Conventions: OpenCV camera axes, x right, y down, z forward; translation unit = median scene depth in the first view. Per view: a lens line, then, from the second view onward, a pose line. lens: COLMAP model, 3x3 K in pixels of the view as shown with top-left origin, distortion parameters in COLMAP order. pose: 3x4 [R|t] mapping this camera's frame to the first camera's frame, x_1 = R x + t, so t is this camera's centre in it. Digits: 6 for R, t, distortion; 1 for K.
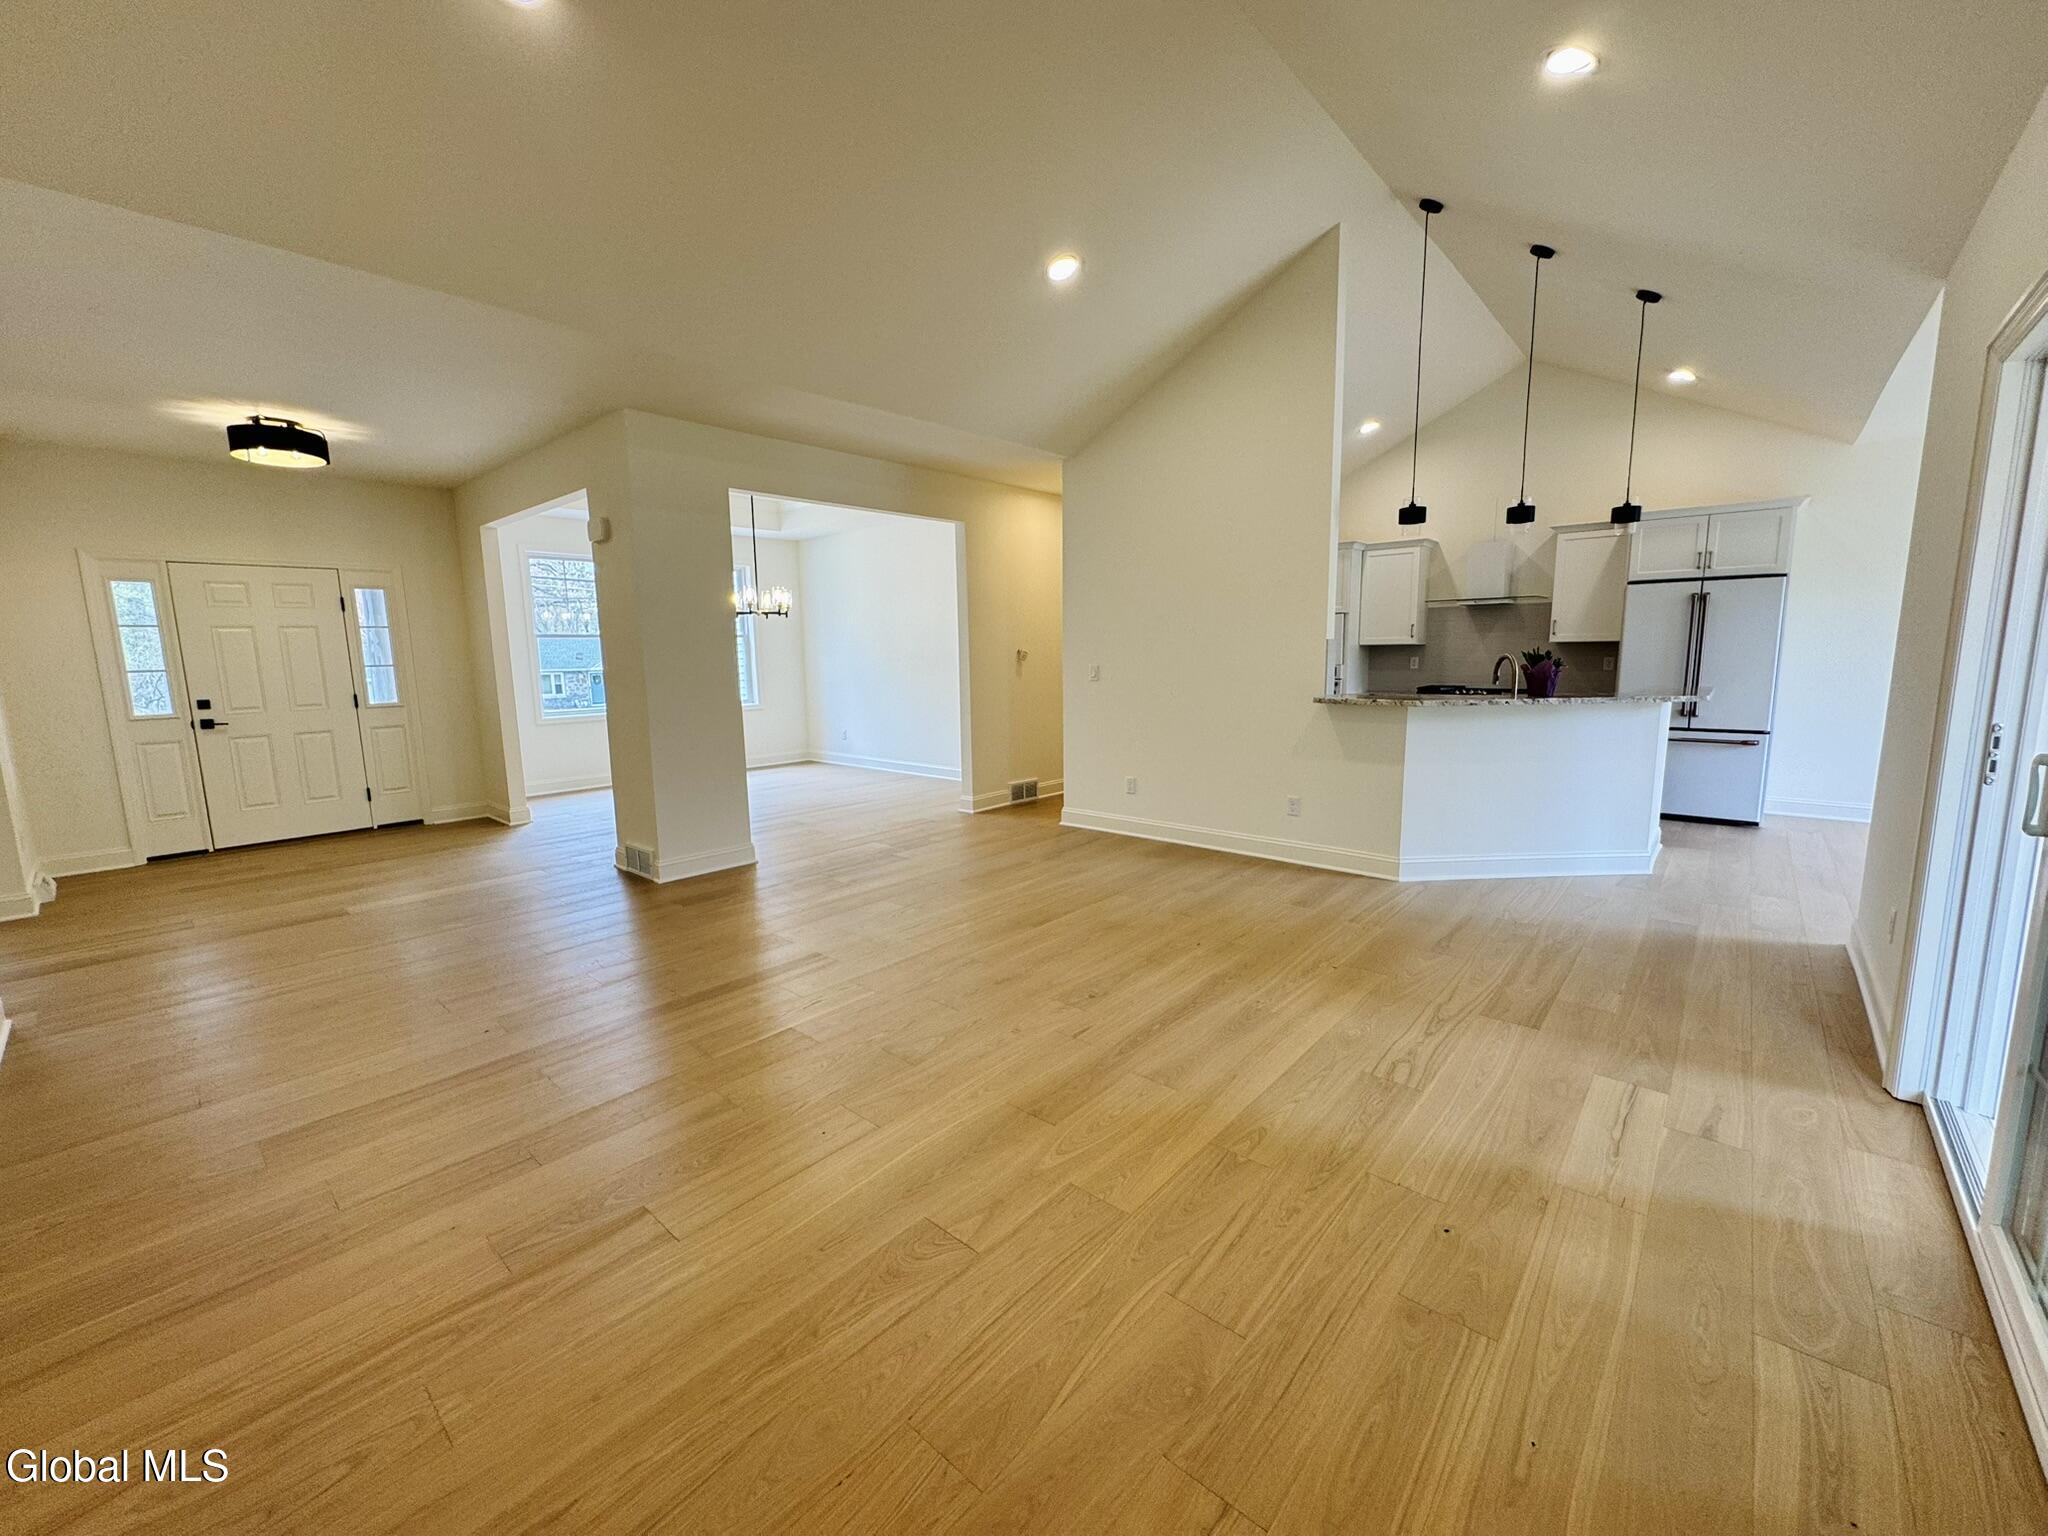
lens RADIAL K [[810.2, 0, 1030.6], [0, 810.2, 761.3], [0, 0, 1]] dist [-0.000678, -0.000114]
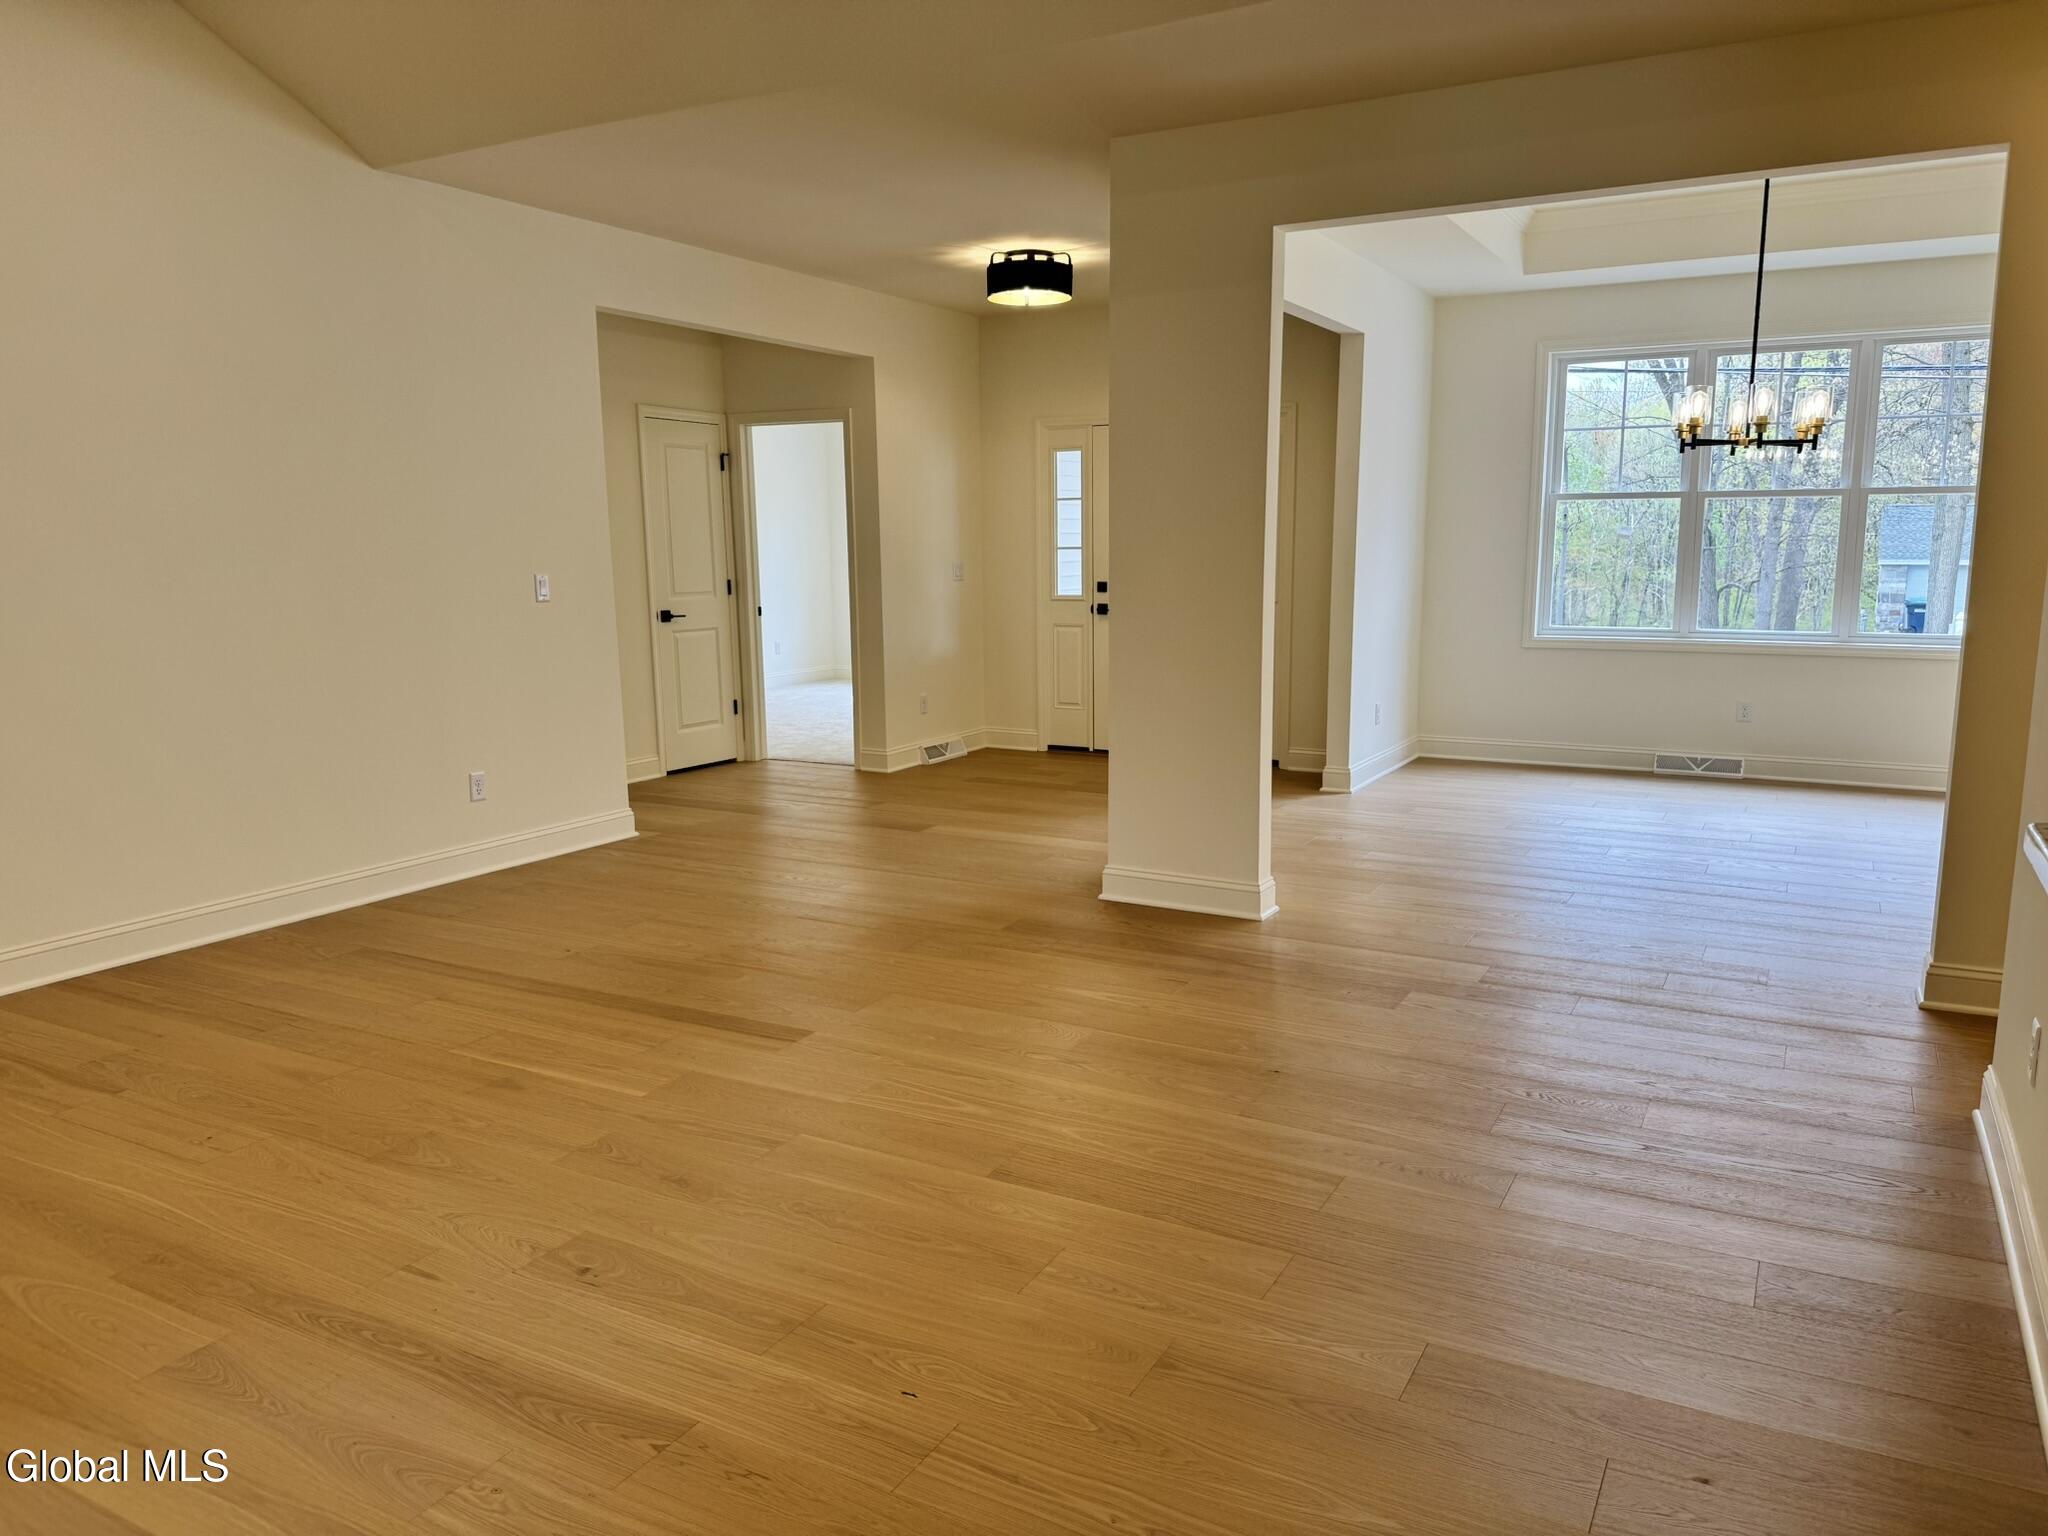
lens RADIAL K [[1439.8, 0, 1028.5], [0, 1439.8, 774.6], [0, 0, 1]] dist [-0.006289, -0.006066]
pose [[0.214269, 0.168677, -0.962100, 0.609611], [-0.129688, 0.981169, 0.143137, -0.101301], [0.968127, 0.094103, 0.232109, 0.704934]]
